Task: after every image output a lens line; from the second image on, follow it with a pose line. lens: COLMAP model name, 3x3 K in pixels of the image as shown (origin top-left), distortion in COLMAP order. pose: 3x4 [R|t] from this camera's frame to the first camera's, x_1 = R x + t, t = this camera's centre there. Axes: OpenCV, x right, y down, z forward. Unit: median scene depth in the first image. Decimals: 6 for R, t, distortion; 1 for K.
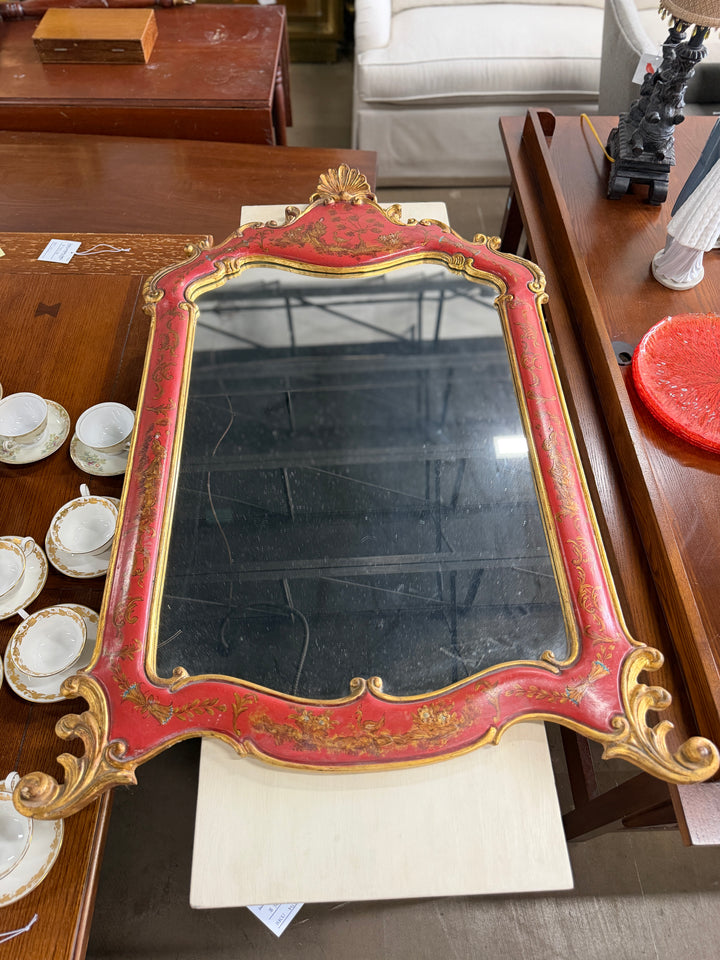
lens RADIAL K [[676.2, 0, 365.5], [0, 676.2, 481.7], [0, 0, 1]] dist [0.004707, -0.010708]
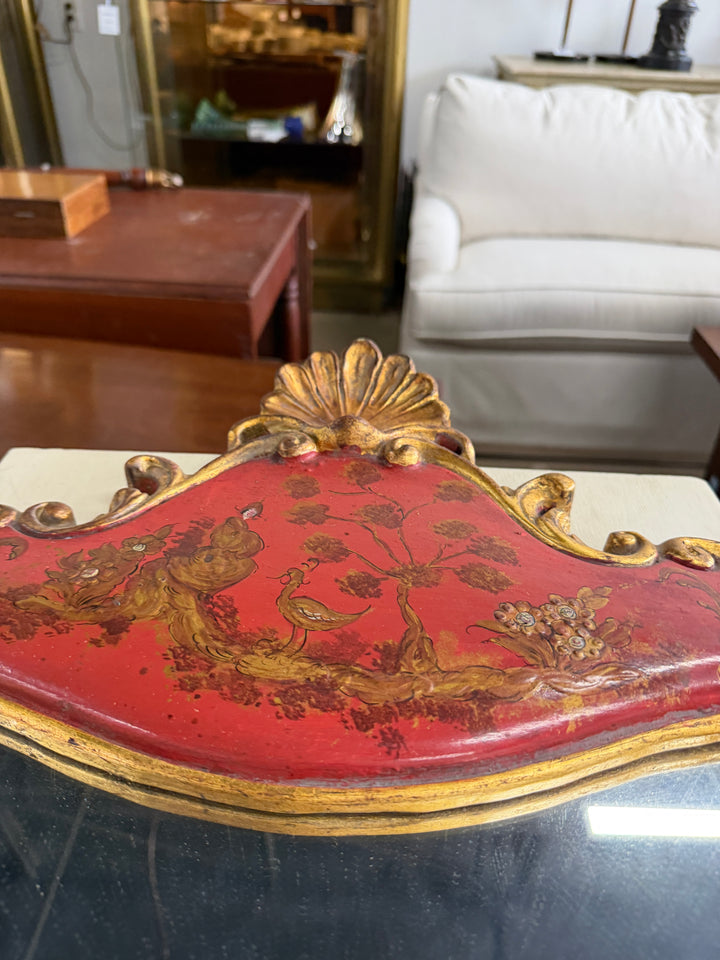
lens RADIAL K [[727.5, 0, 360.0], [0, 727.5, 480.0], [0, 0, 1]] dist [0.003147, -0.005429]
pose [[0.996142, 0.064561, -0.059432, -0.013944], [-0.082010, 0.925896, -0.368769, -0.375074], [0.031219, 0.372221, 0.927619, 0.928020]]
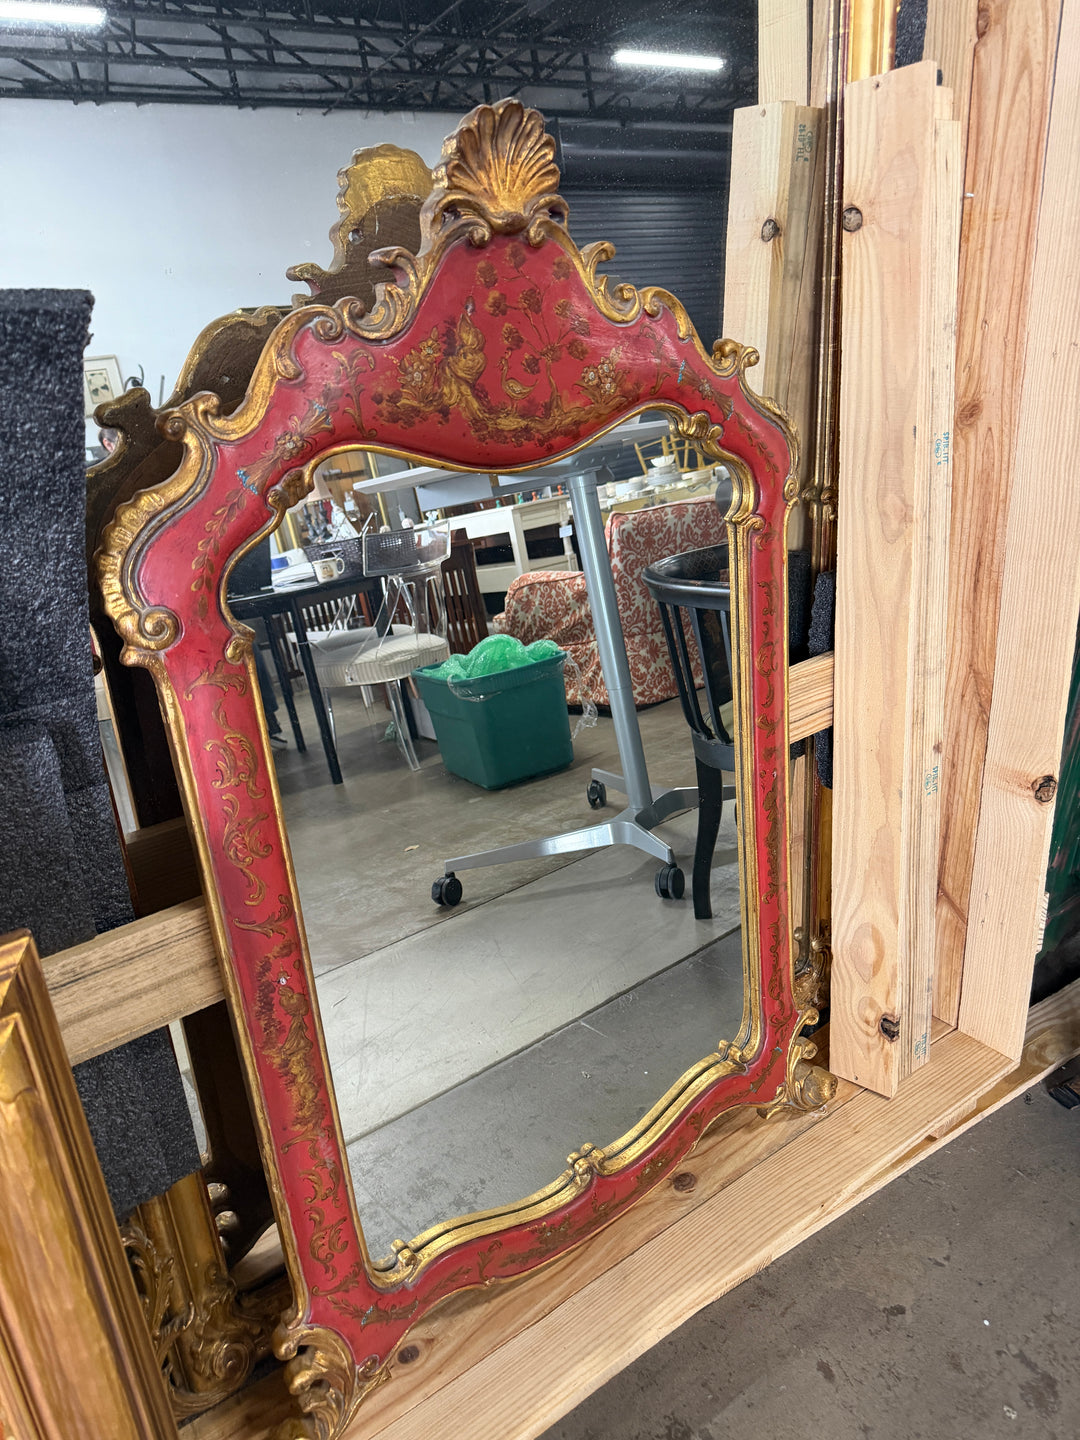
lens RADIAL K [[1008.4, 0, 540.2], [0, 1008.4, 725.9], [0, 0, 1]] dist [0.005946, -0.007580]
pose [[0.804575, -0.230175, 0.547429, -0.519764], [-0.269149, 0.680374, 0.681652, -0.787988], [-0.529356, -0.695780, 0.485461, 0.615086]]
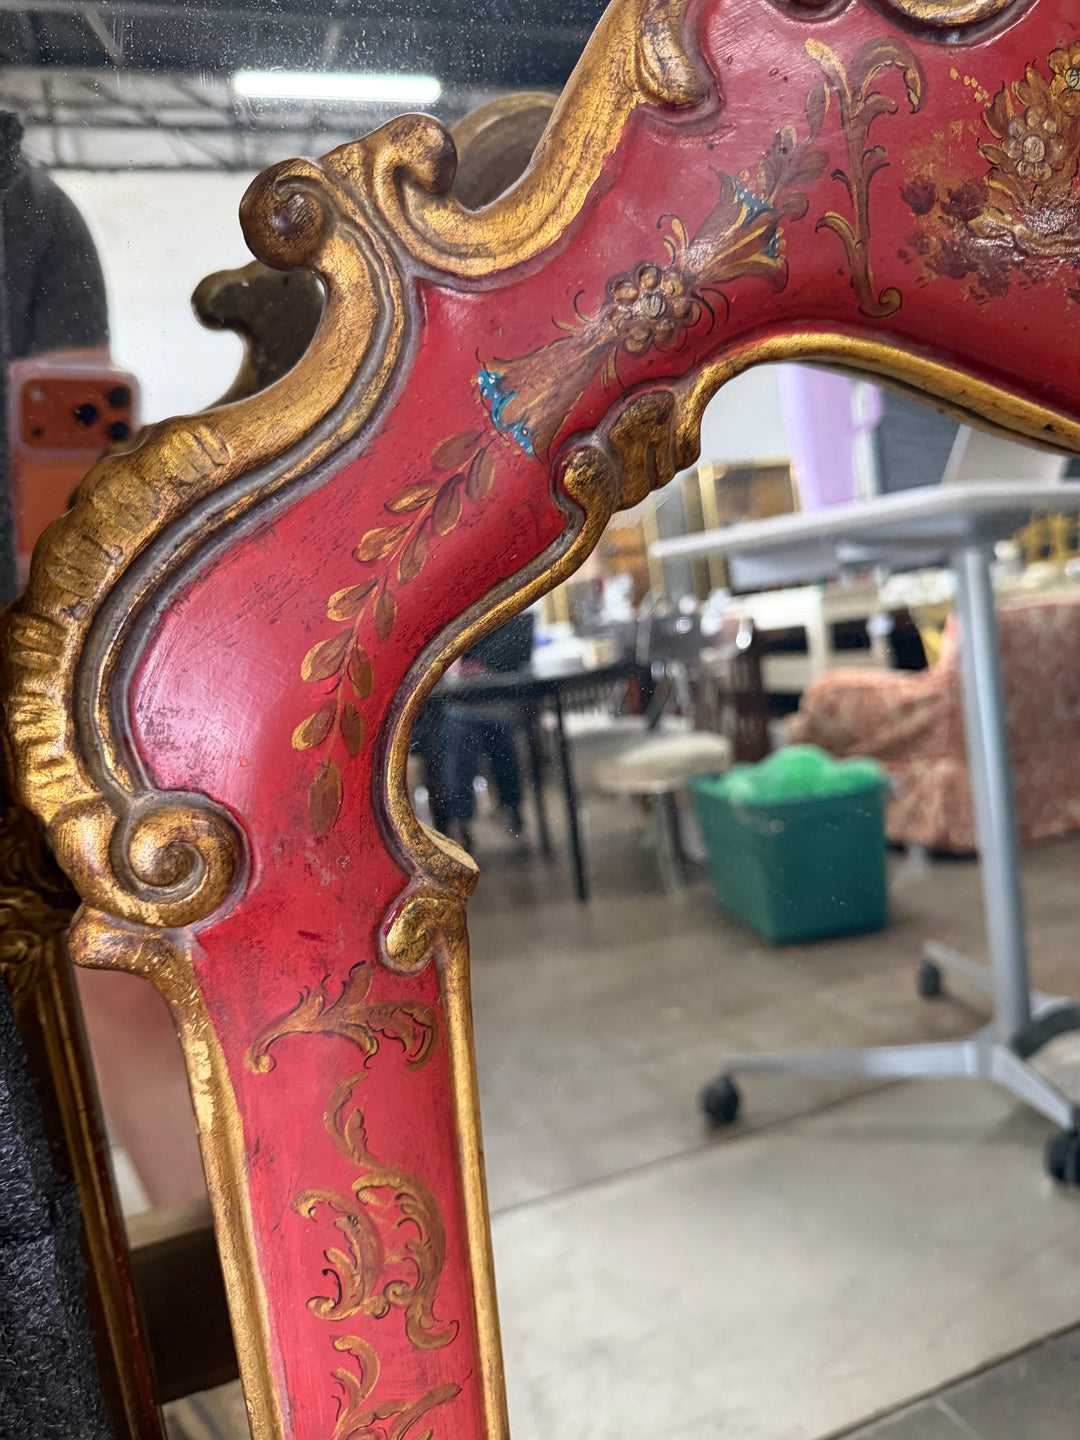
lens RADIAL K [[1091.2, 0, 540.0], [0, 1091.2, 720.0], [0, 0, 1]] dist [0.003147, -0.005429]
pose [[0.930710, -0.103024, 0.350948, -0.350923], [-0.172470, 0.722521, 0.669490, -0.494719], [-0.322541, -0.683630, 0.654689, 0.963722]]
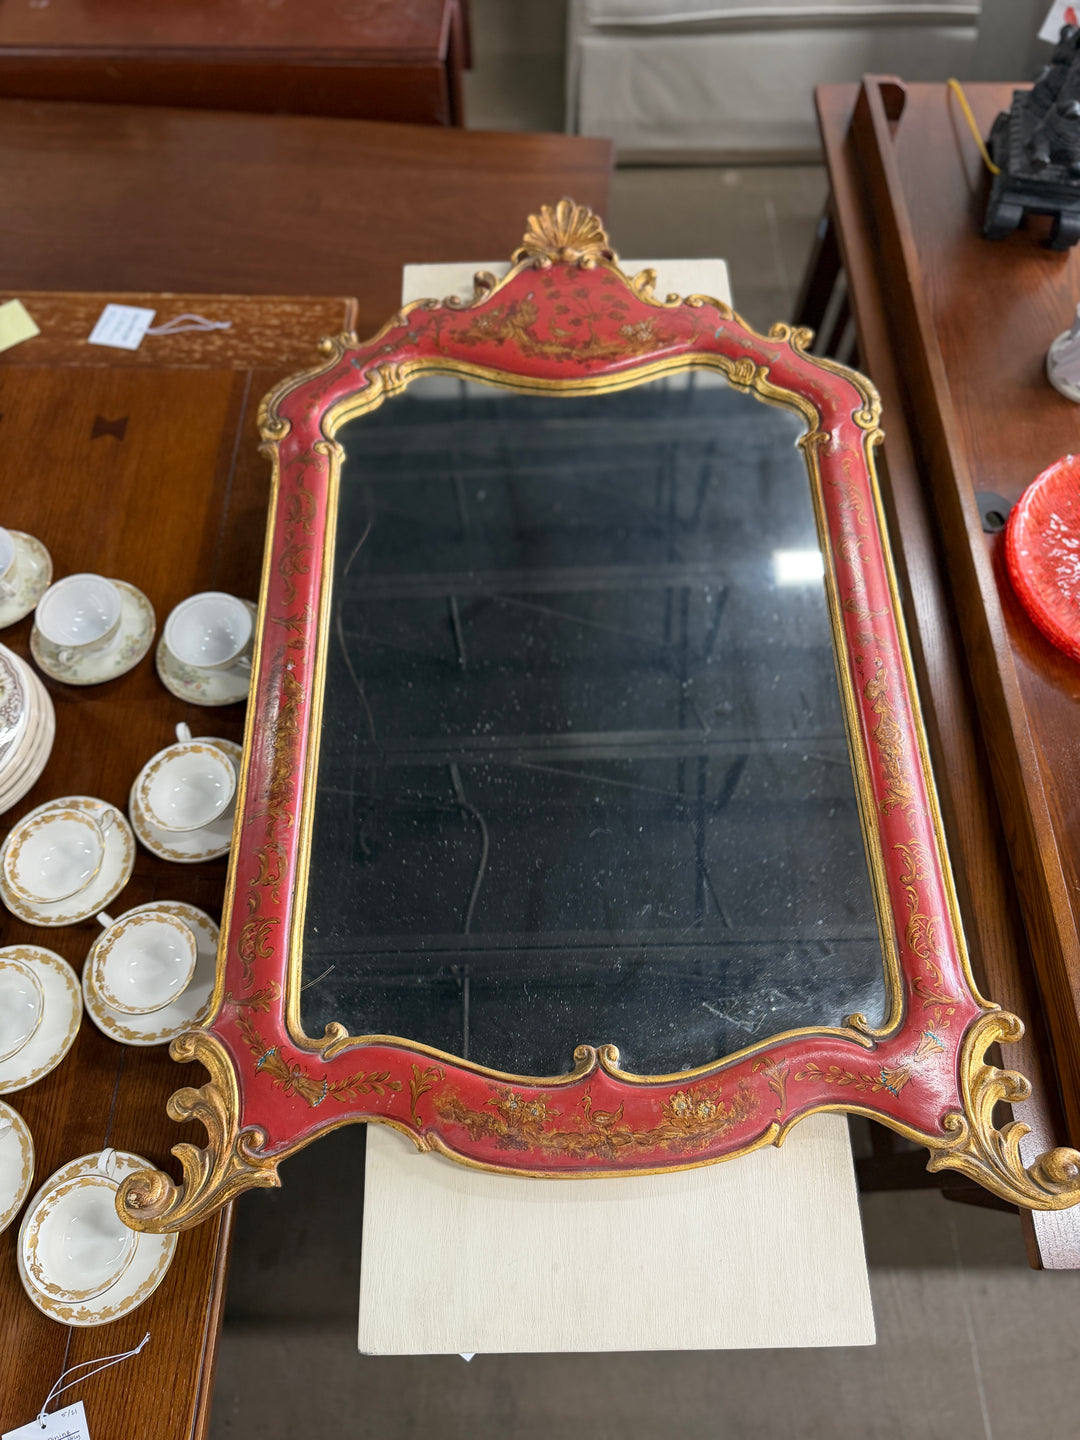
lens RADIAL K [[1018.8, 0, 537.7], [0, 1018.8, 732.6], [0, 0, 1]] dist [-0.008189, 0.001615]
pose [[0.999431, 0.019574, -0.027458, -0.029405], [-0.015535, 0.989987, 0.140304, -0.140591], [0.029929, -0.139798, 0.989728, -0.006042]]
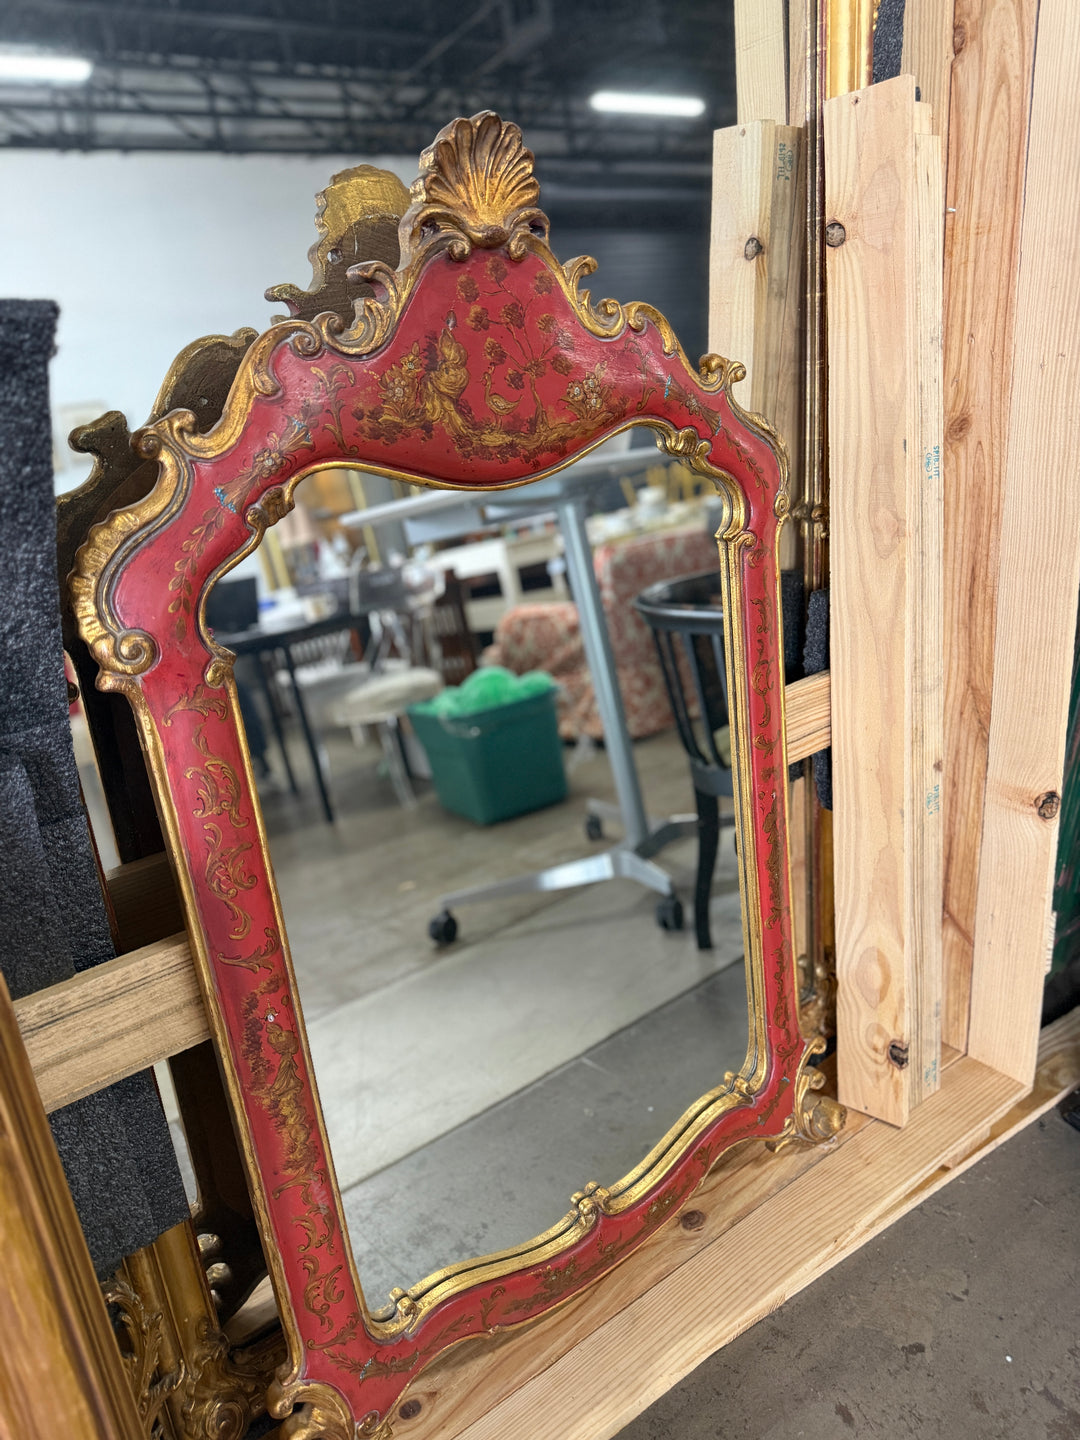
lens RADIAL K [[1014.2, 0, 544.2], [0, 1014.2, 732.9], [0, 0, 1]] dist [0.002417, -0.005045]
pose [[0.794481, -0.231706, 0.561349, -0.511215], [-0.259585, 0.706079, 0.658838, -0.768388], [-0.549013, -0.669152, 0.500819, 0.613897]]
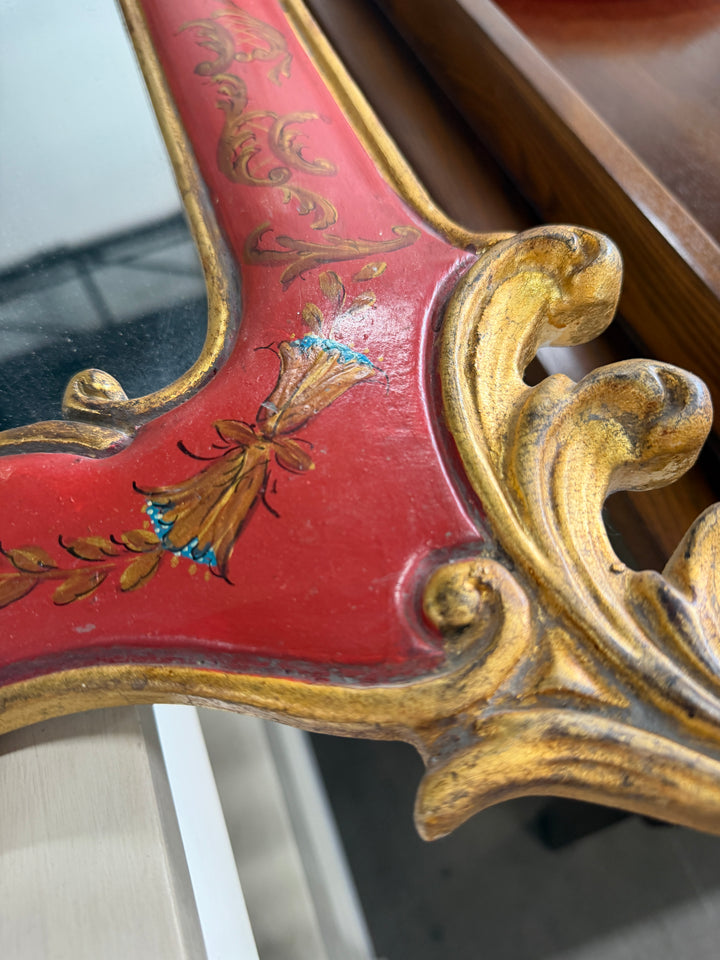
lens RADIAL K [[727.5, 0, 360.0], [0, 727.5, 480.0], [0, 0, 1]] dist [0.003147, -0.005429]
pose [[0.957489, -0.272545, 0.094523, 0.252386], [0.271990, 0.962113, 0.018952, 0.236311], [-0.096107, 0.007563, 0.995342, 0.611358]]
